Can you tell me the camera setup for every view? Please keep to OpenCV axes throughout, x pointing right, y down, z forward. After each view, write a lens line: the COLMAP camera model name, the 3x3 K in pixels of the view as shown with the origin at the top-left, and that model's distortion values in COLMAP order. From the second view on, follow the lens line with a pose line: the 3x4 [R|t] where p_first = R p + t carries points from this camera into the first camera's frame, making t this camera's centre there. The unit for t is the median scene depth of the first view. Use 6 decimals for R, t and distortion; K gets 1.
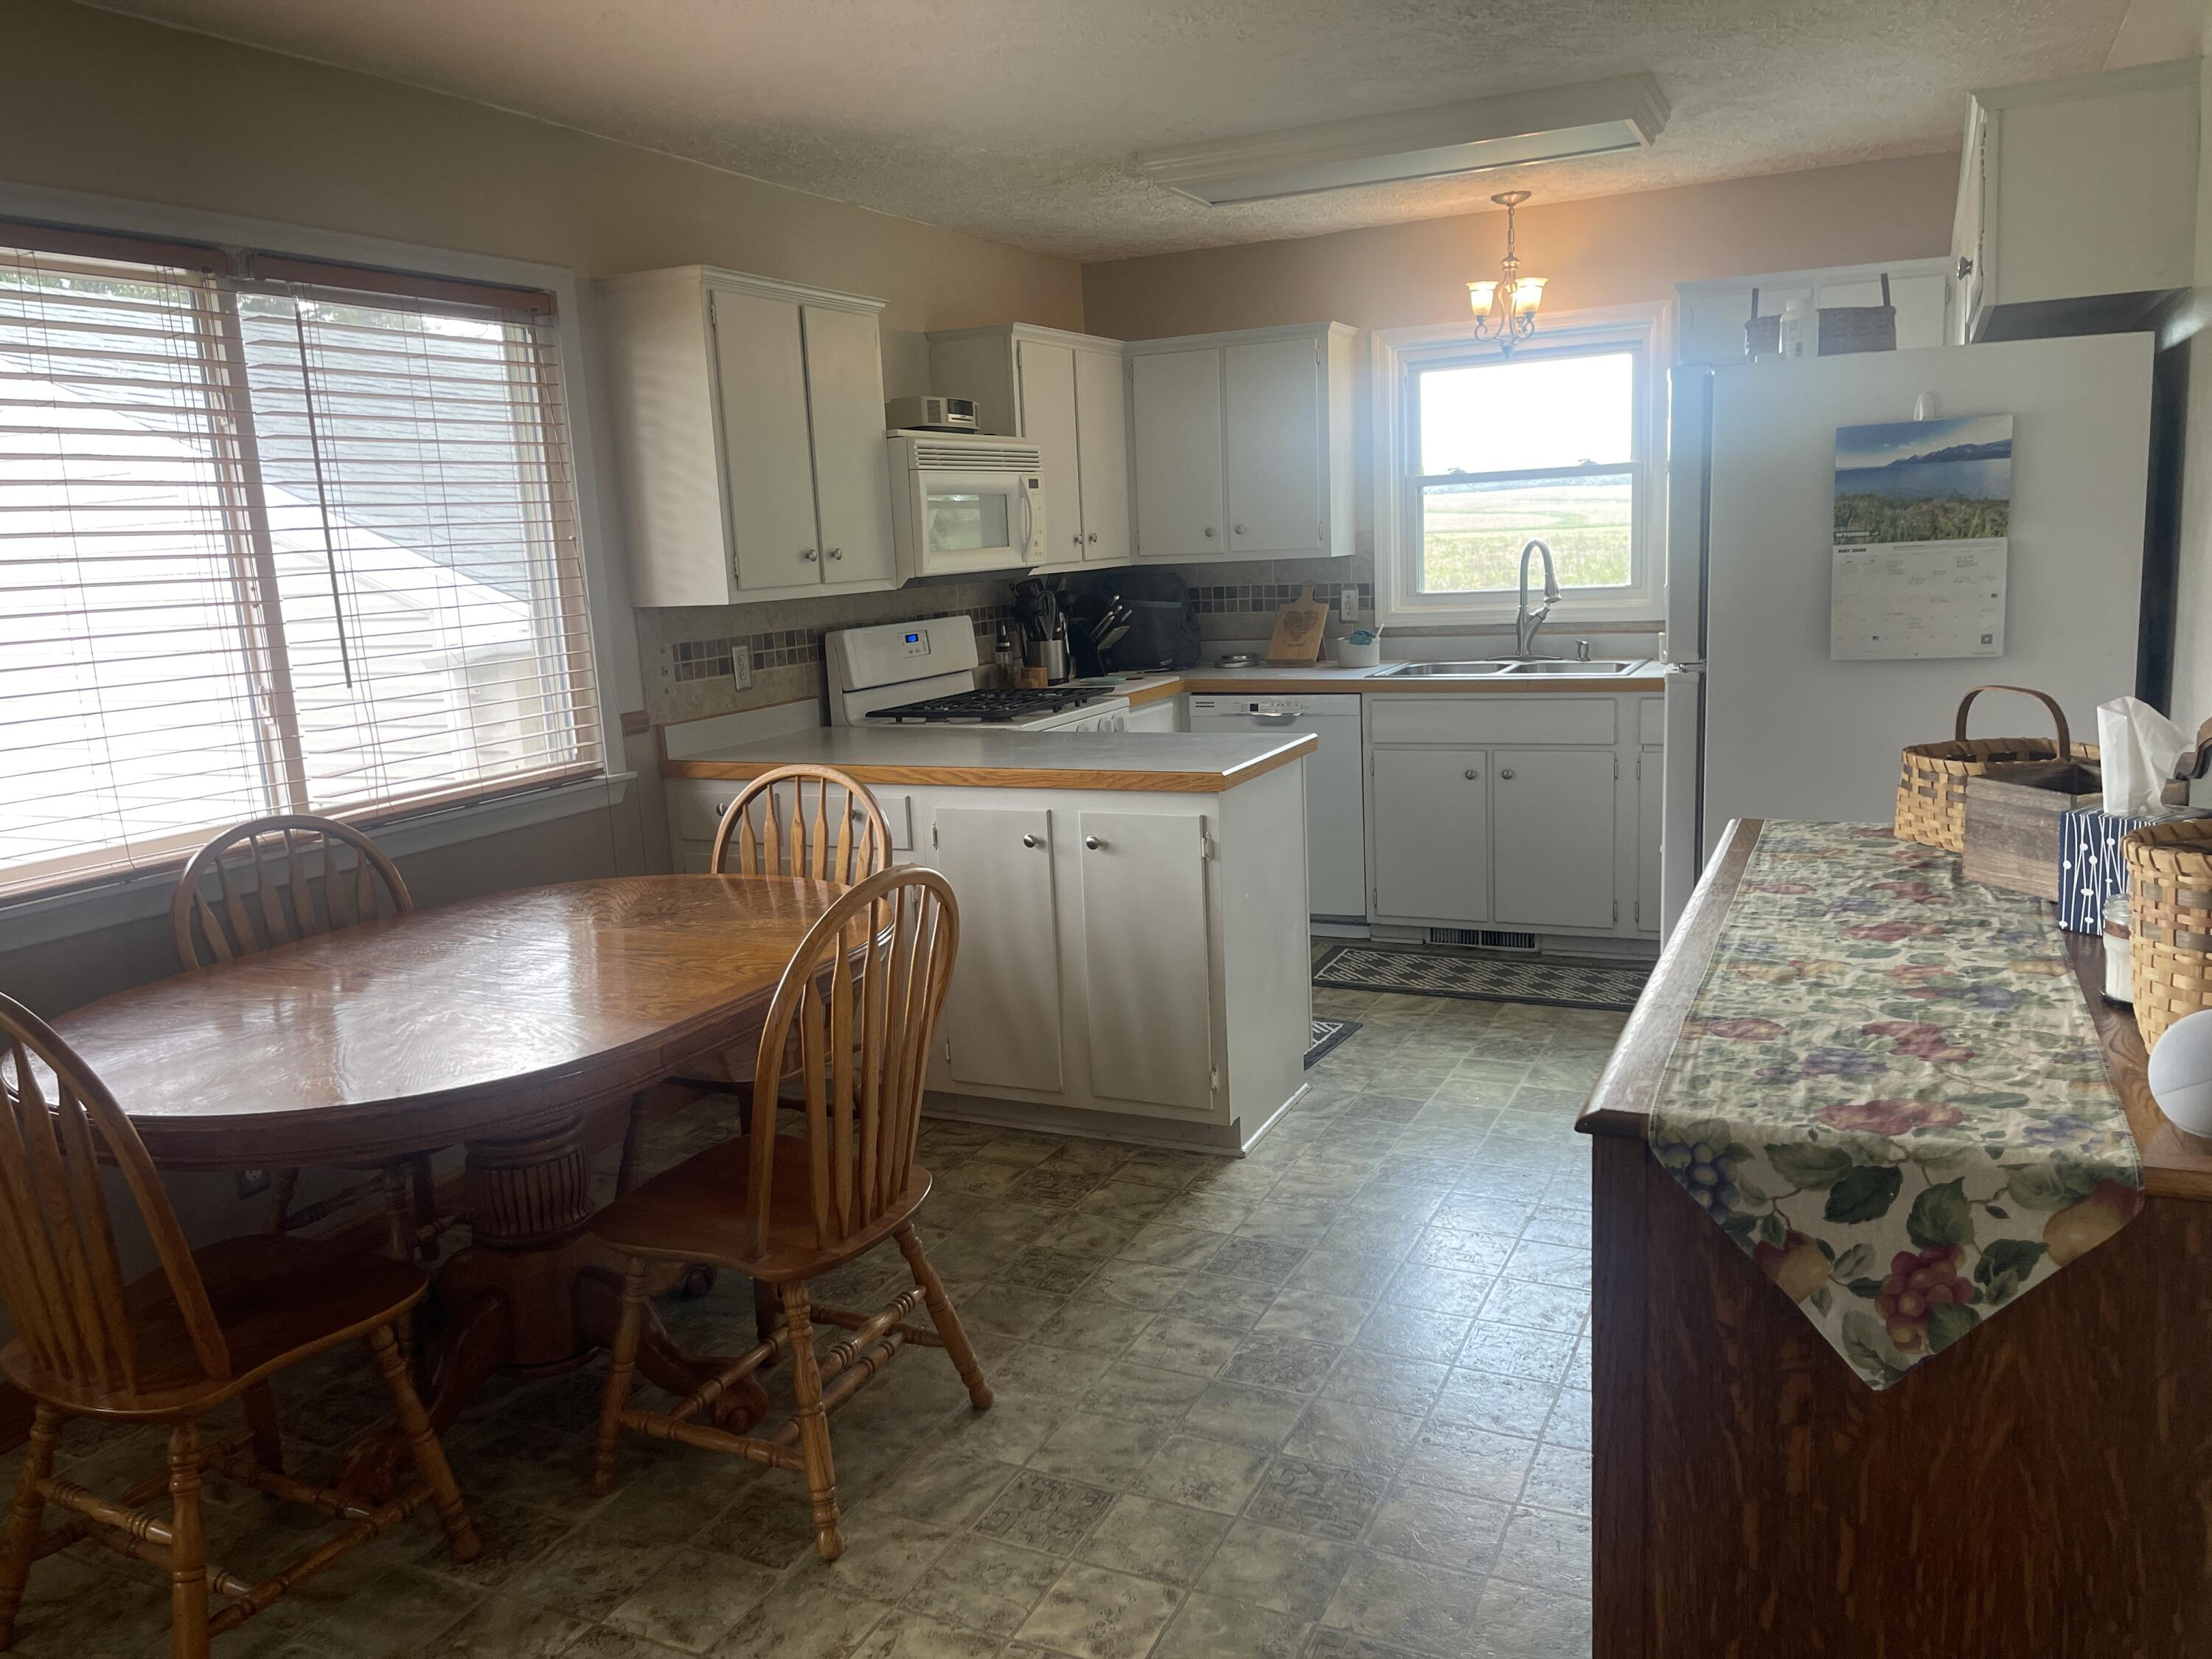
lens RADIAL K [[1662.8, 0, 1092.6], [0, 1662.8, 829.1], [0, 0, 1]] dist [0.075524, -0.102867]
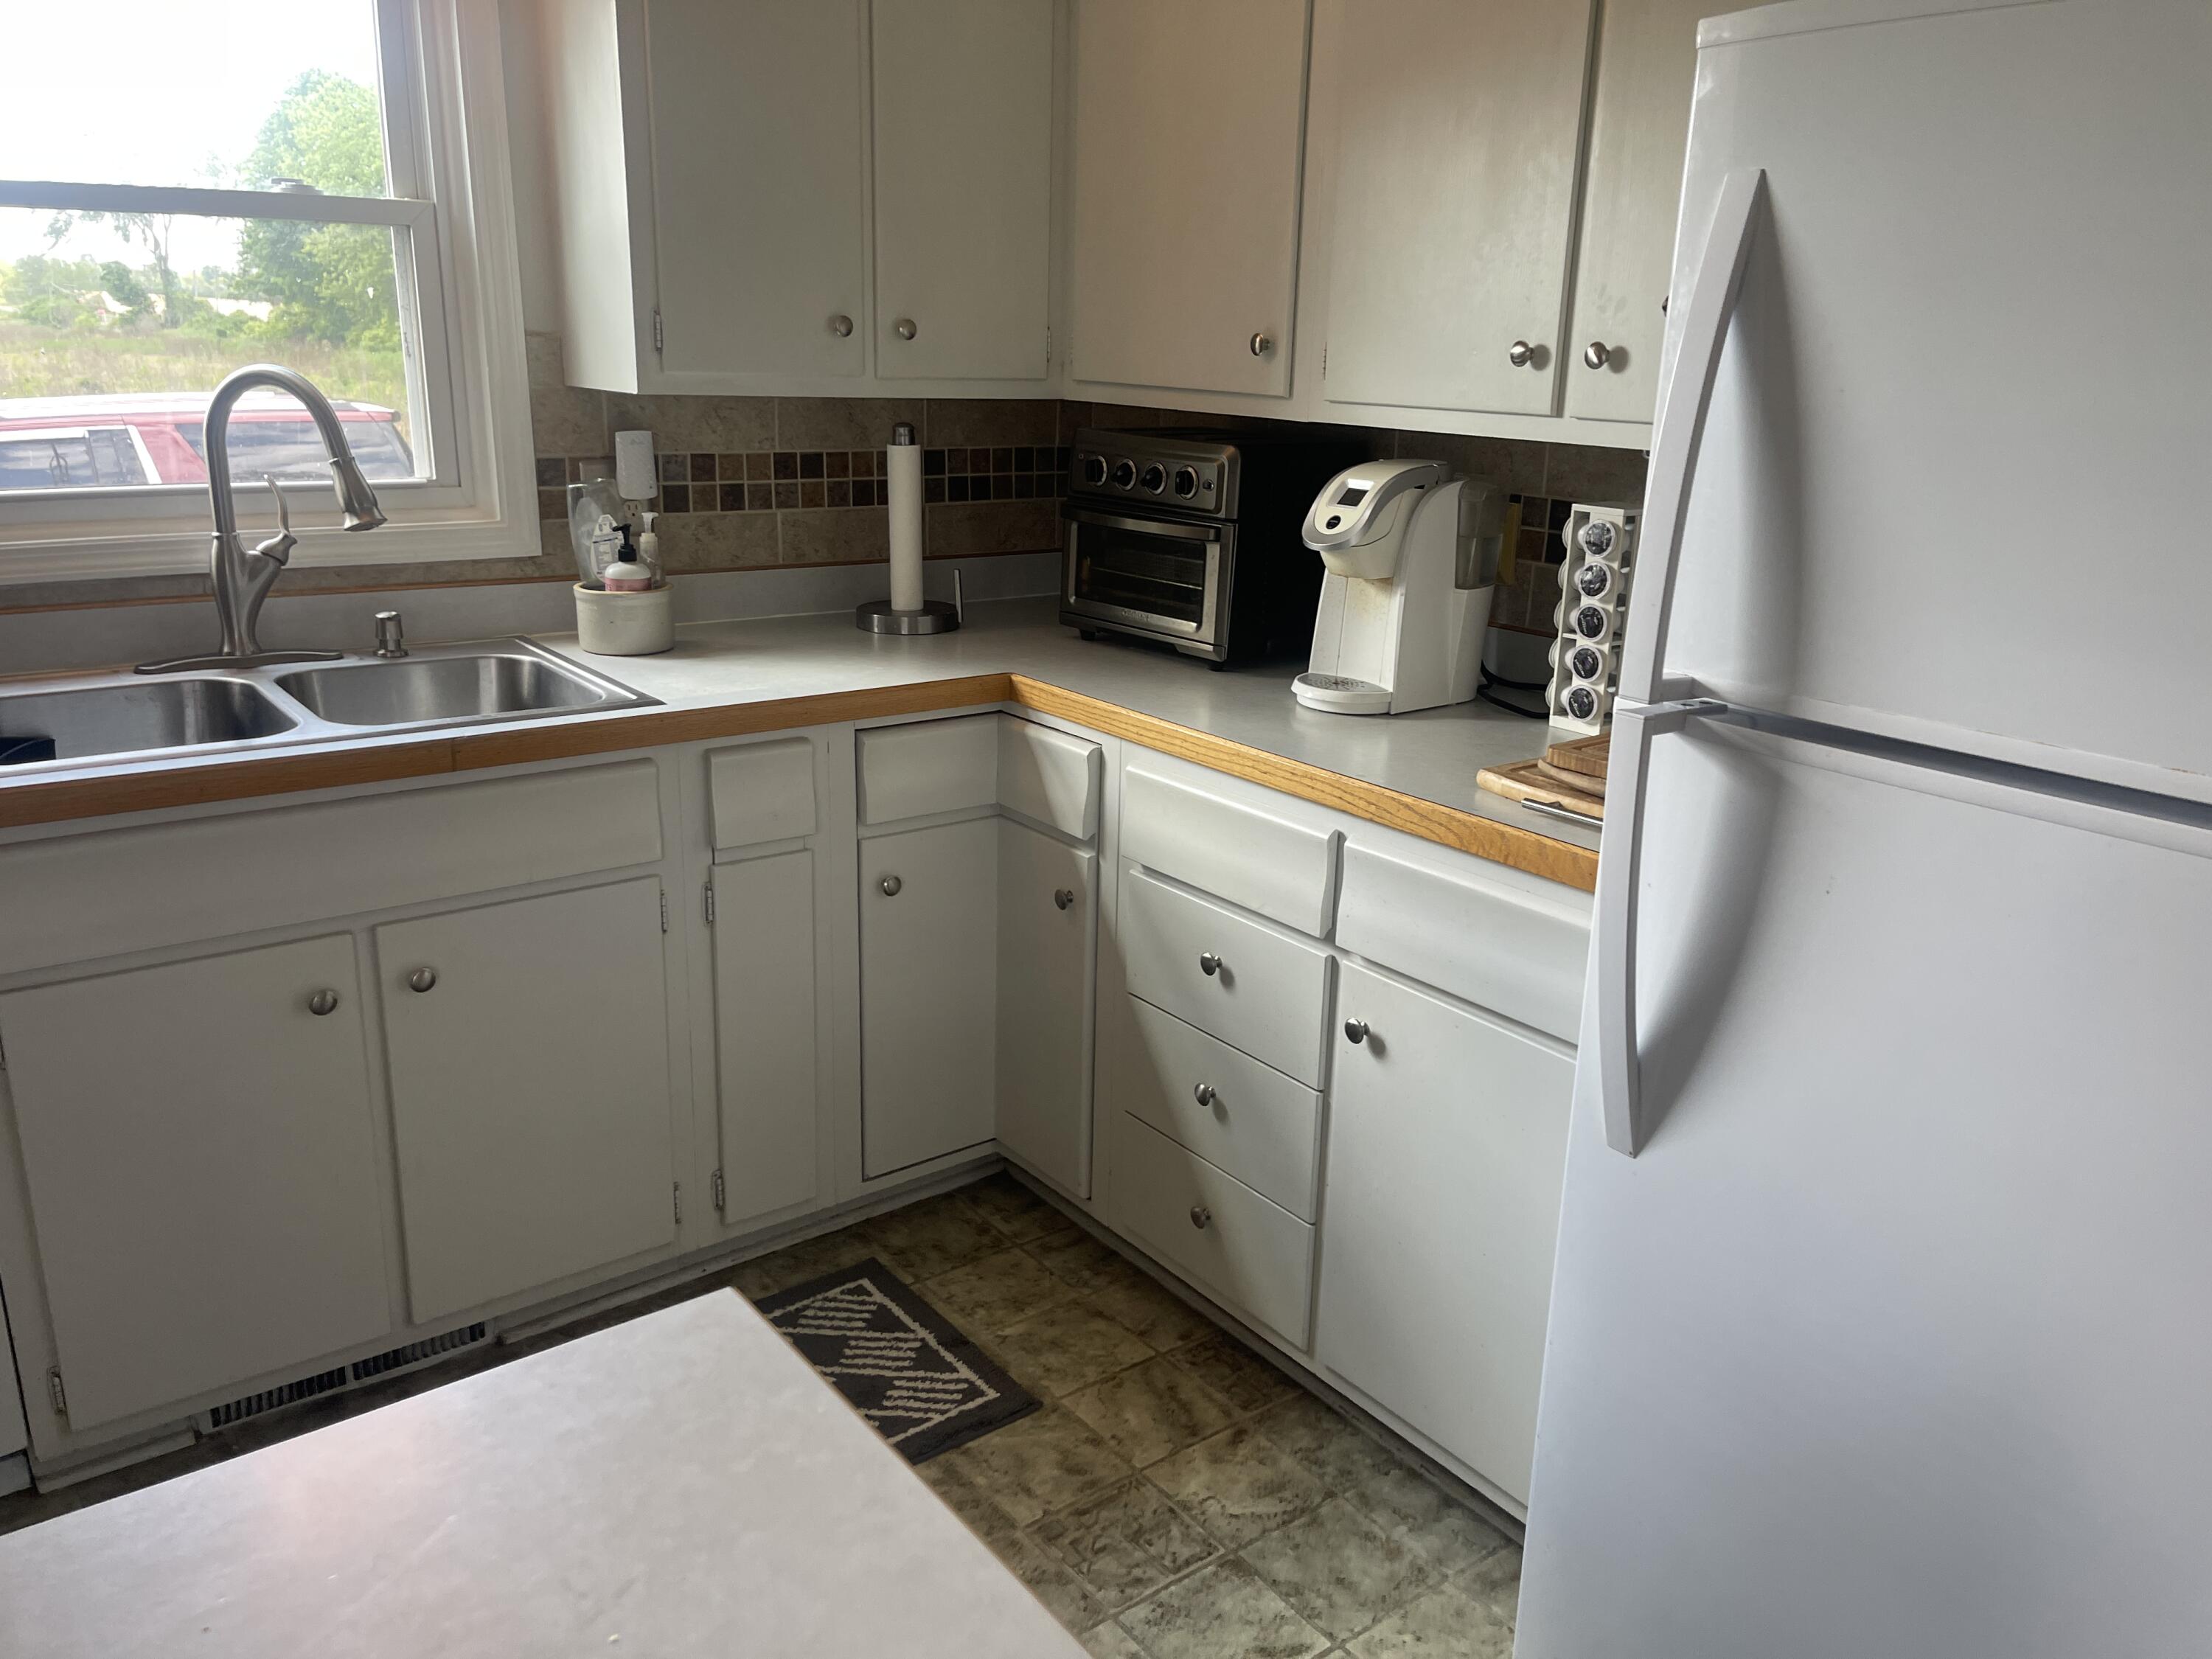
lens RADIAL K [[1662.8, 0, 1116.3], [0, 1662.8, 815.4], [0, 0, 1]] dist [0.075524, -0.102867]
pose [[0.440821, -0.189241, 0.877419, -0.020864], [0.106510, 0.981644, 0.158208, -0.117058], [-0.891253, 0.023713, 0.452886, 0.678944]]
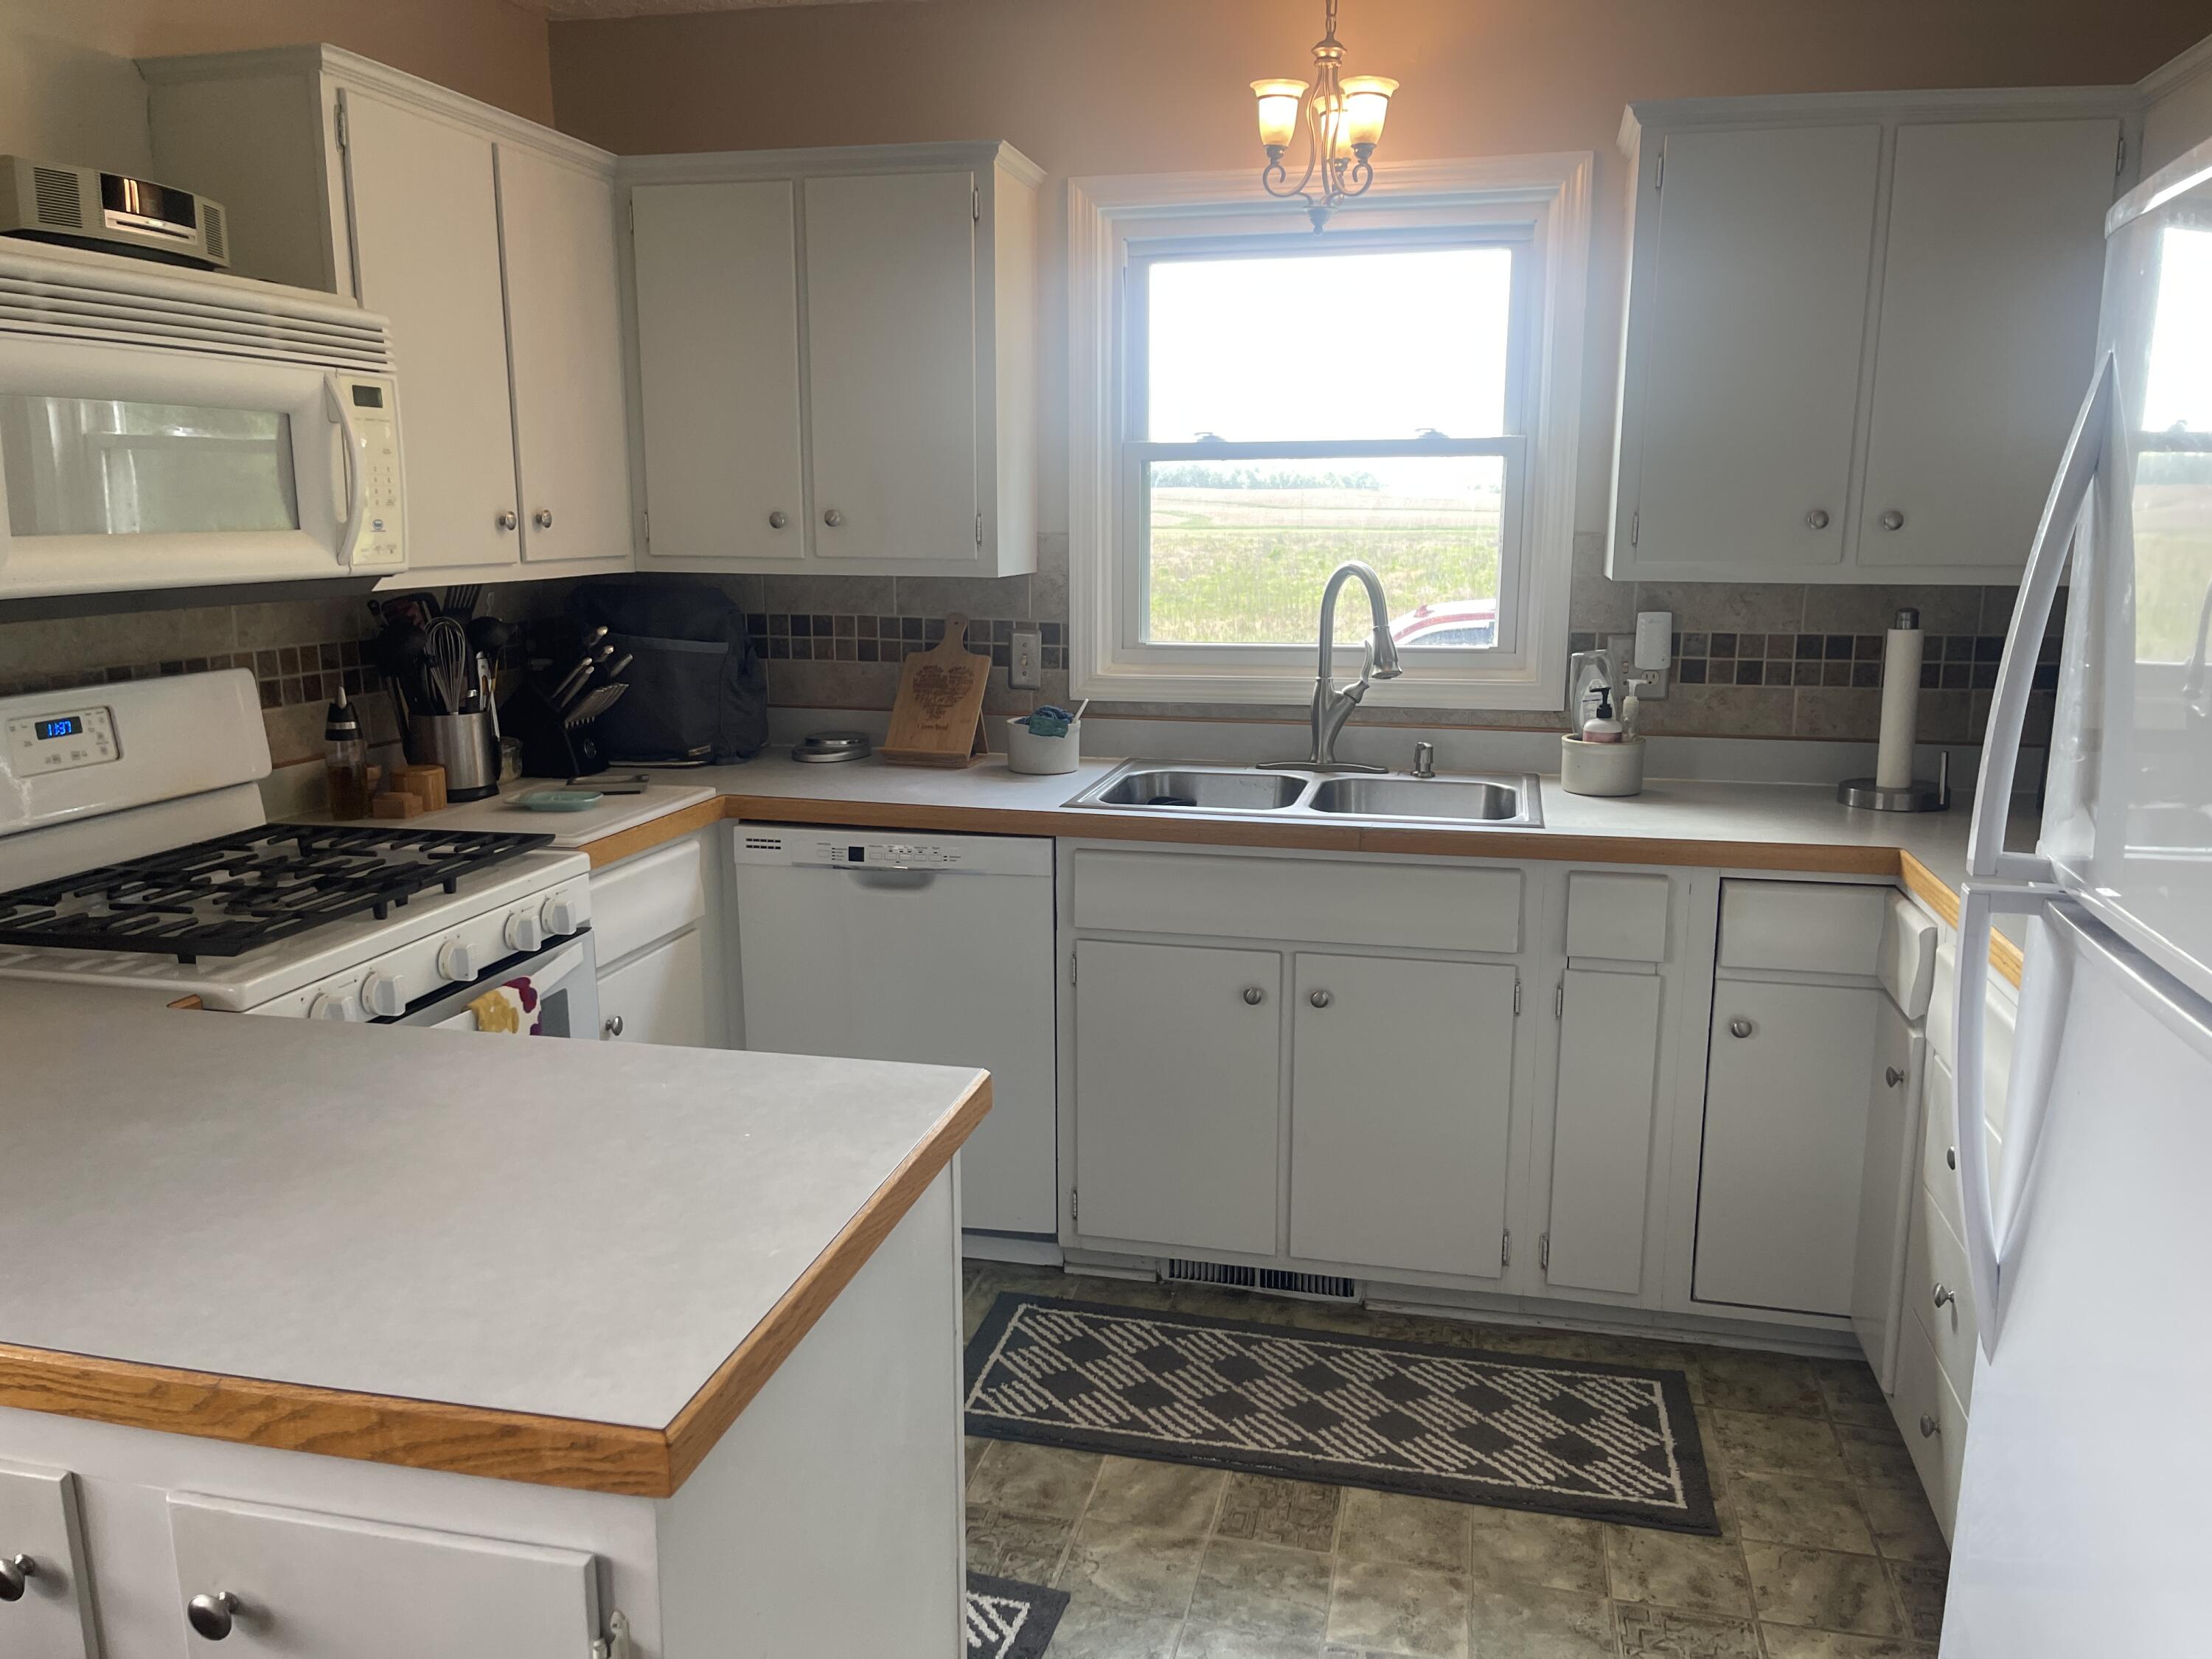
lens RADIAL K [[1662.8, 0, 1097.9], [0, 1662.8, 840.4], [0, 0, 1]] dist [0.075524, -0.102867]
pose [[0.975533, 0.005833, 0.219777, 0.059398], [-0.009144, 0.999859, 0.014051, -0.091648], [-0.219664, -0.015716, 0.975449, 0.493980]]
